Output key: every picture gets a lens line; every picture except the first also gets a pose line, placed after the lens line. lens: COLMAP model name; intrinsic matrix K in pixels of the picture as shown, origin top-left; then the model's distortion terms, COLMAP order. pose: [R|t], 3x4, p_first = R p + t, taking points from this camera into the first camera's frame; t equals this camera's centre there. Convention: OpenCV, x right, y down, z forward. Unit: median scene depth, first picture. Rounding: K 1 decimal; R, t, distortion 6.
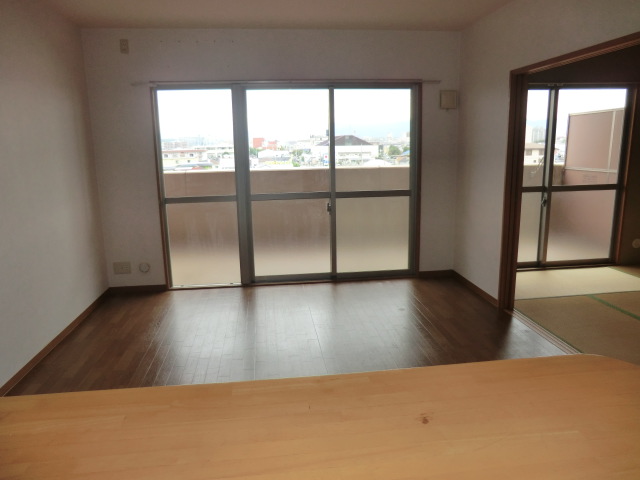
lens RADIAL K [[459.5, 0, 319.4], [0, 459.5, 236.0], [0, 0, 1]] dist [-0.092909, 0.093609]
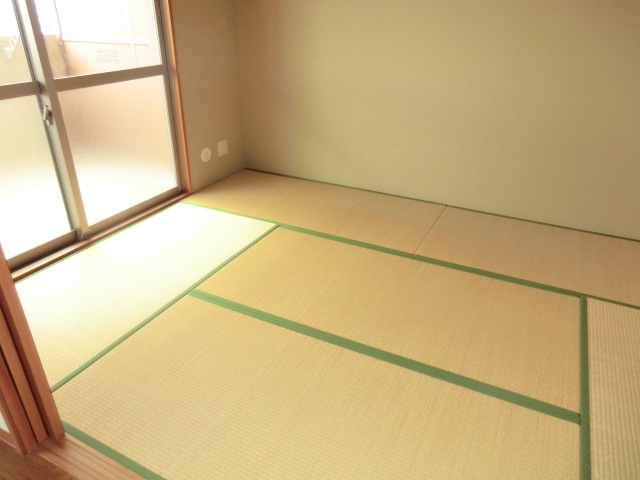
lens RADIAL K [[459.5, 0, 319.4], [0, 459.5, 236.0], [0, 0, 1]] dist [-0.092909, 0.093609]
pose [[0.551780, -0.353256, 0.755479, 0.245652], [0.143588, 0.932574, 0.331192, -0.072033], [-0.821536, -0.074268, 0.565299, 0.472168]]
